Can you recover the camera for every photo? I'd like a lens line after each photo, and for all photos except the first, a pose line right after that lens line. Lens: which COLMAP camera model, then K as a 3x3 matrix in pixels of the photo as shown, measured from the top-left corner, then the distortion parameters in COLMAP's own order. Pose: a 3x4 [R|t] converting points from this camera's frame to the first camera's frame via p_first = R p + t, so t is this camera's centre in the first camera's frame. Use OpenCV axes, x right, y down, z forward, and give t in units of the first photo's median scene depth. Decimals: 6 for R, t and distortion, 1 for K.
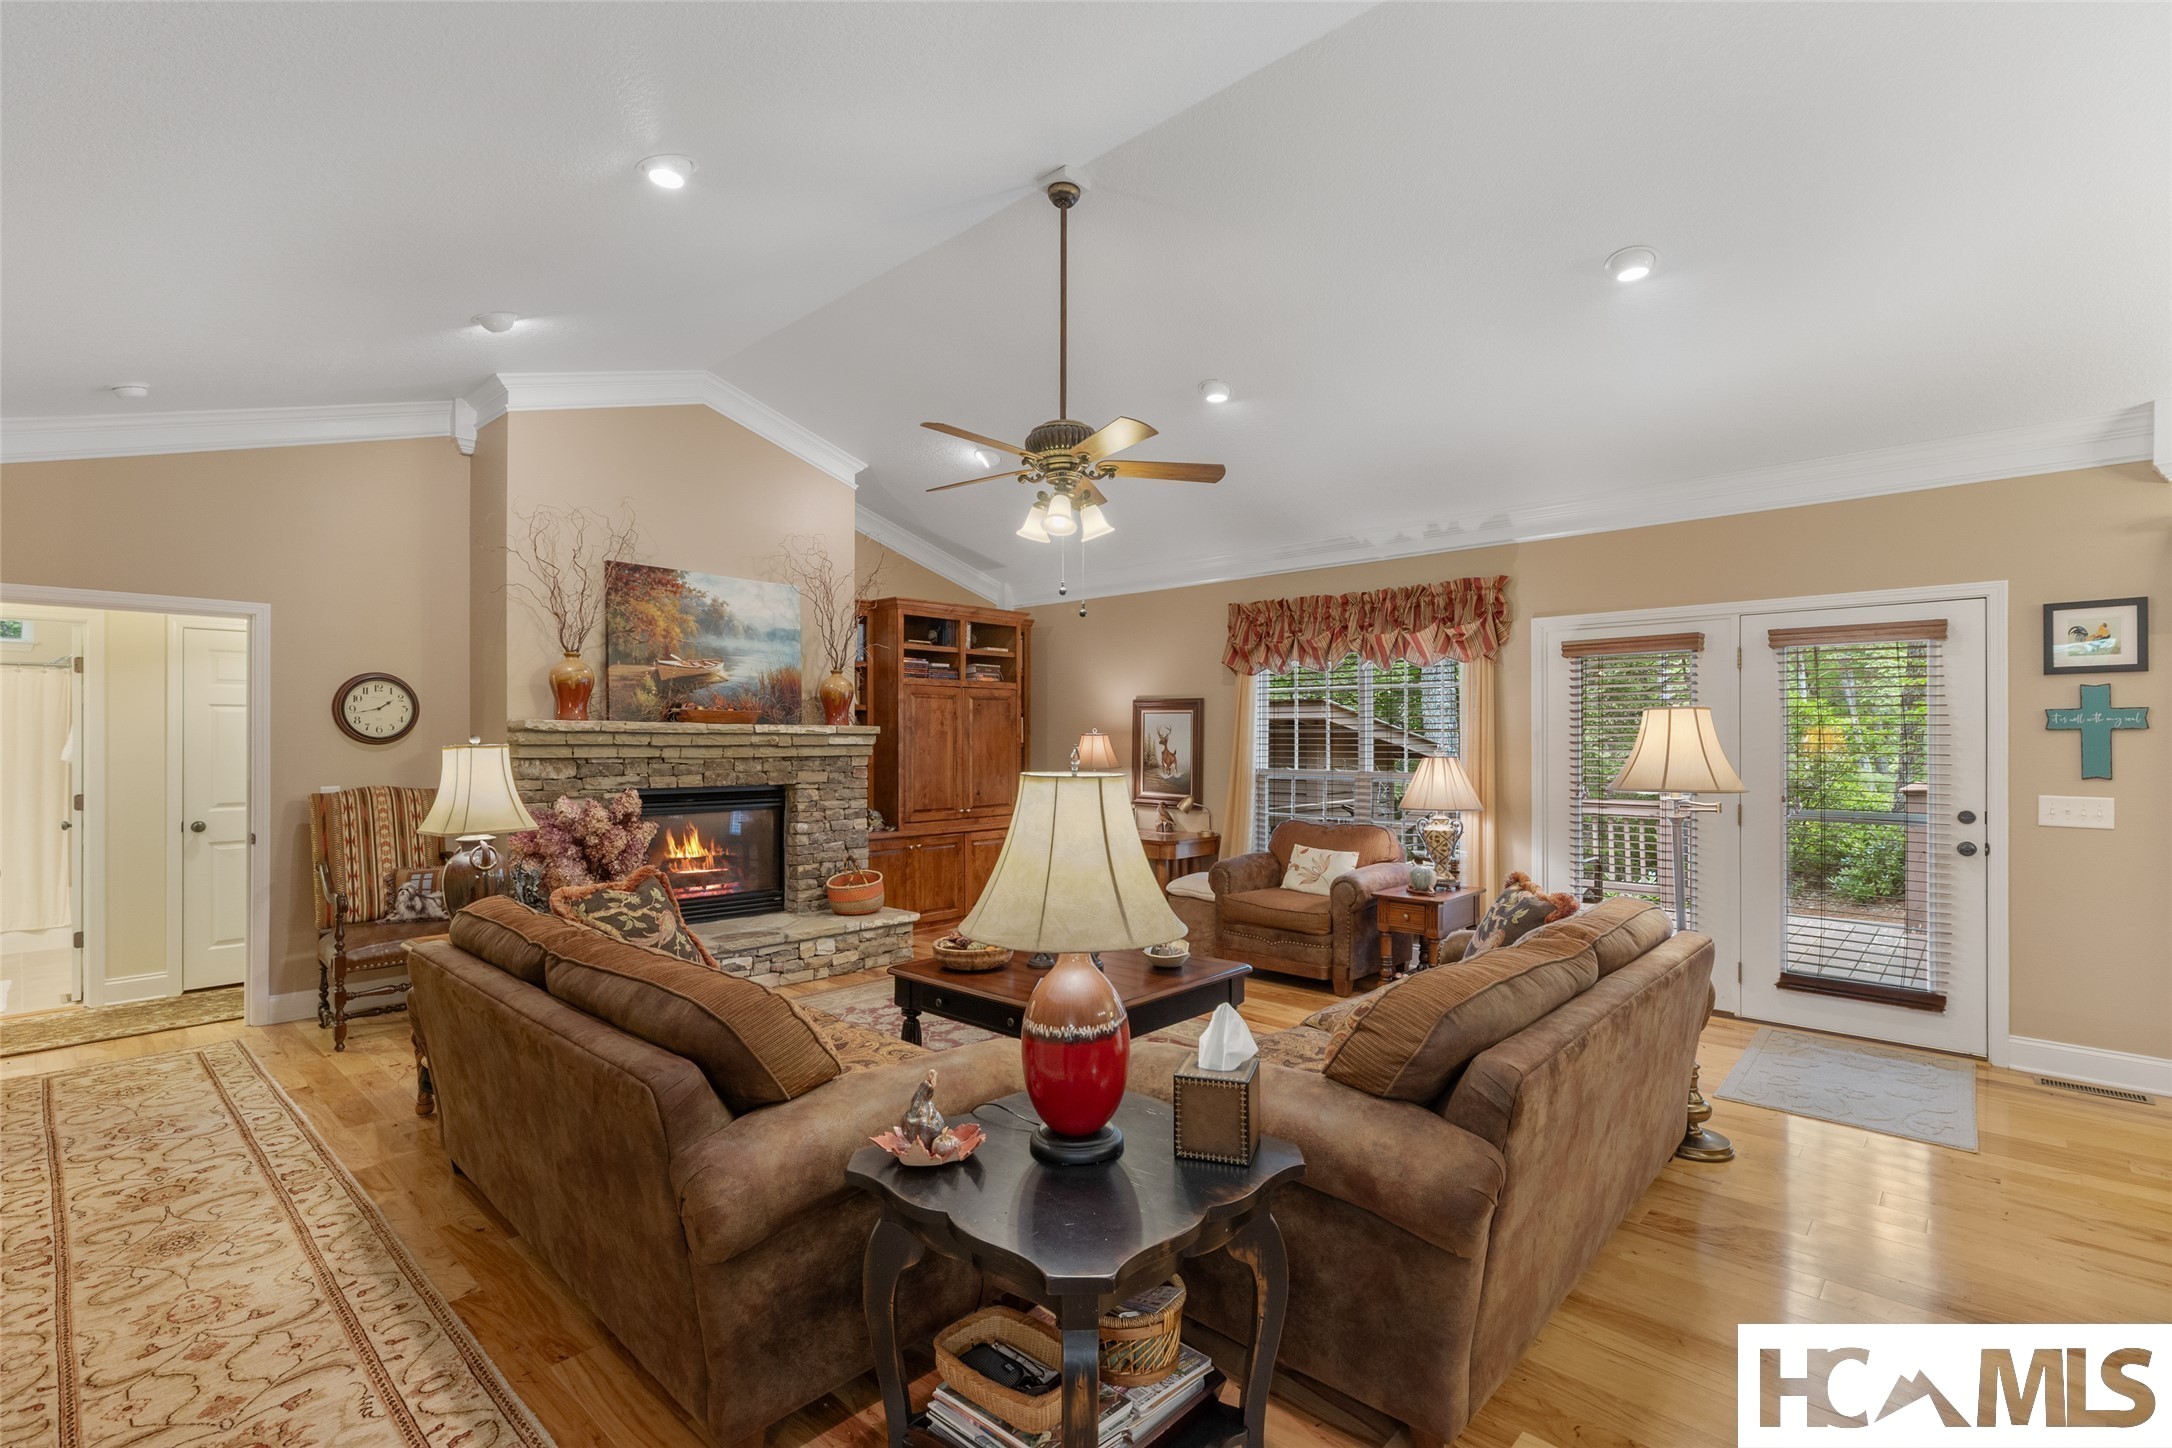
lens RADIAL K [[976.2, 0, 1086.2], [0, 976.2, 732.7], [0, 0, 1]] dist [0.001165, 0.000137]
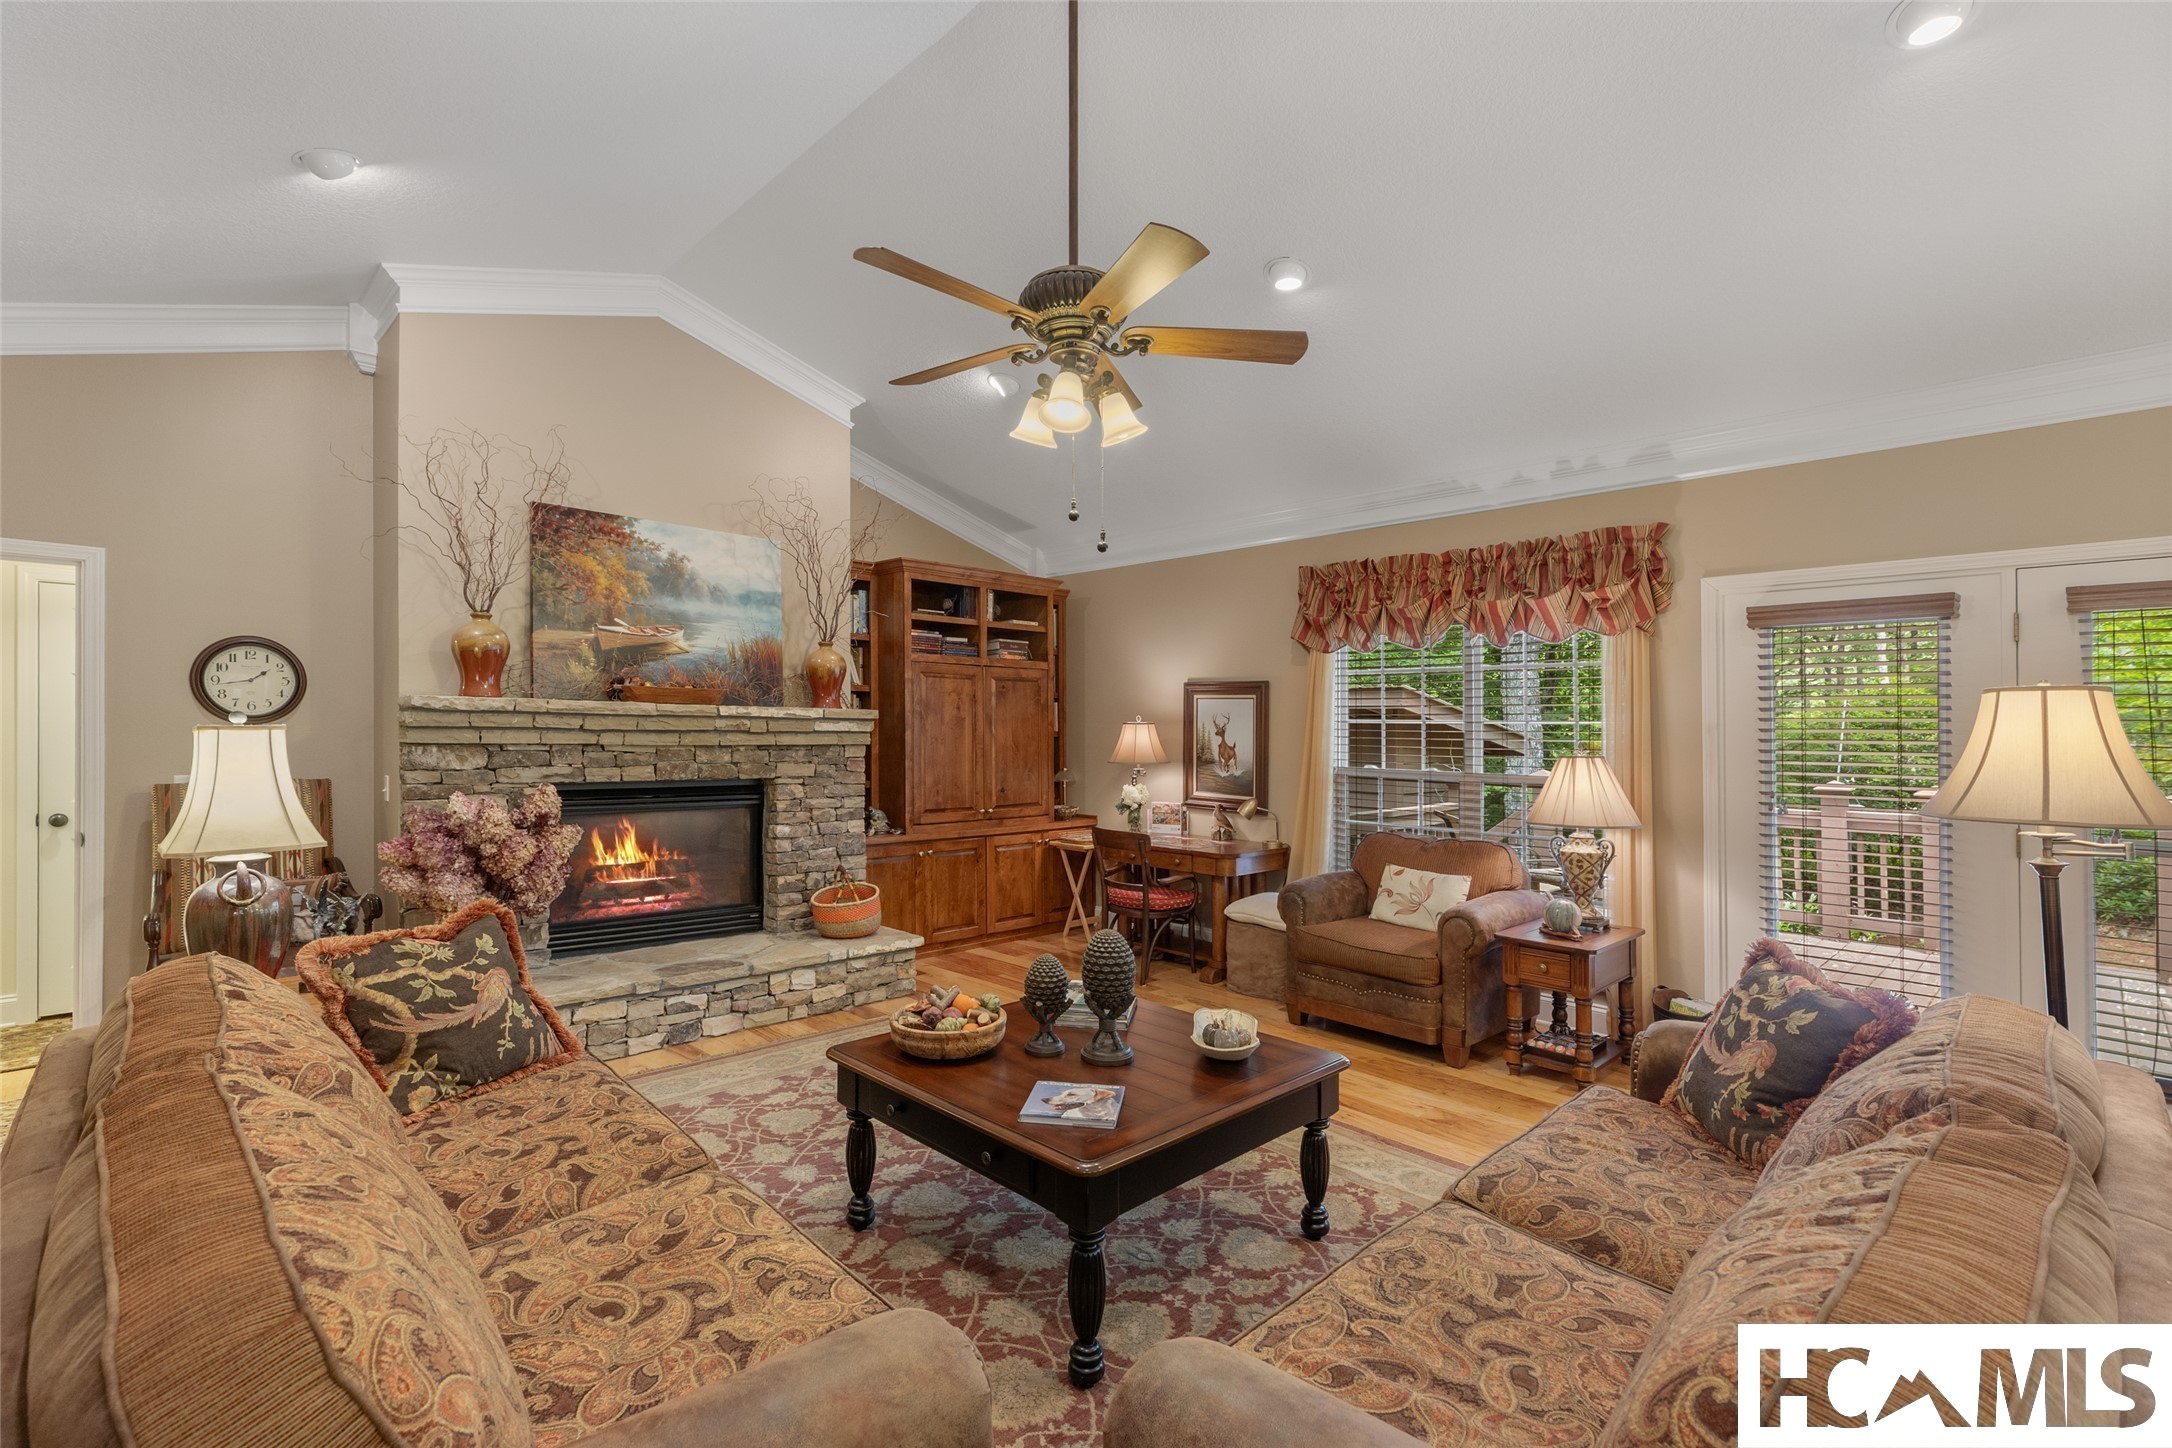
lens RADIAL K [[976.2, 0, 1055.1], [0, 976.2, 631.2], [0, 0, 1]] dist [0.001165, 0.000137]
pose [[0.996031, 0.003240, -0.088950, 0.016172], [-0.011460, 0.995687, -0.092062, 0.001778], [0.088269, 0.092716, 0.991772, 0.197763]]
